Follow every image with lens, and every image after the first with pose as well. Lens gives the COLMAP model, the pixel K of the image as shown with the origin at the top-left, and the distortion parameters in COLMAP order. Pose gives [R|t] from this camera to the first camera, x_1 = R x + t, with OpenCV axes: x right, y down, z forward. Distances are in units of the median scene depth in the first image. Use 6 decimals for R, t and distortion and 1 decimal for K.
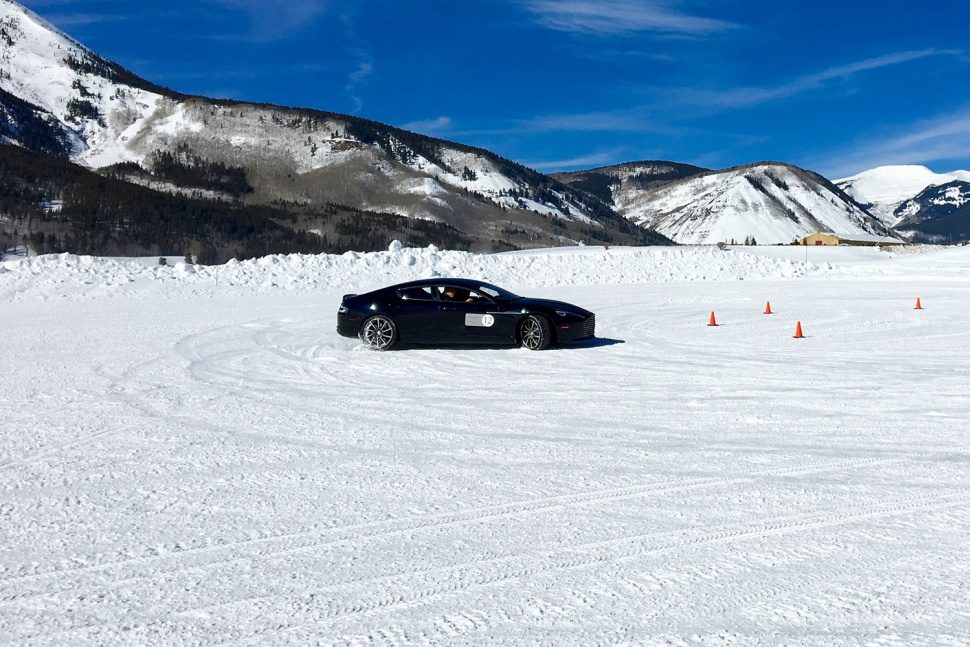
lens RADIAL K [[3430.0, 0, 485.0], [0, 3430.0, 323.5], [0, 0, 1]] dist [-0.106084, 5.638085]
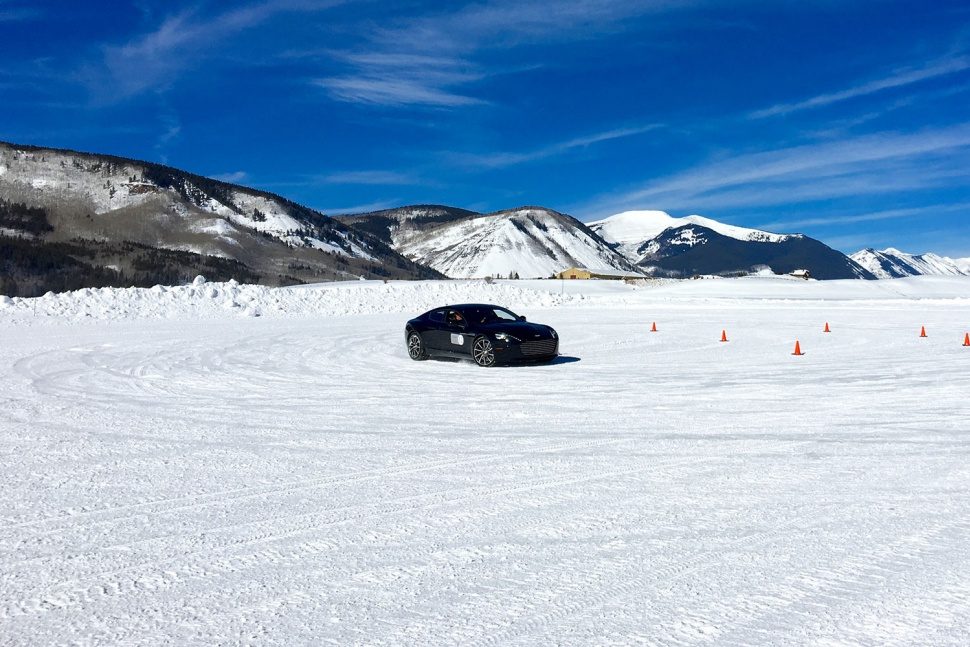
lens RADIAL K [[4302.7, 0, 485.0], [0, 4302.7, 323.5], [0, 0, 1]] dist [-0.214797, 14.453709]
pose [[0.997214, -0.001501, 0.074578, -0.052888], [0.002485, 0.999911, -0.013092, 0.014337], [-0.074551, 0.013241, 0.997129, -0.578296]]
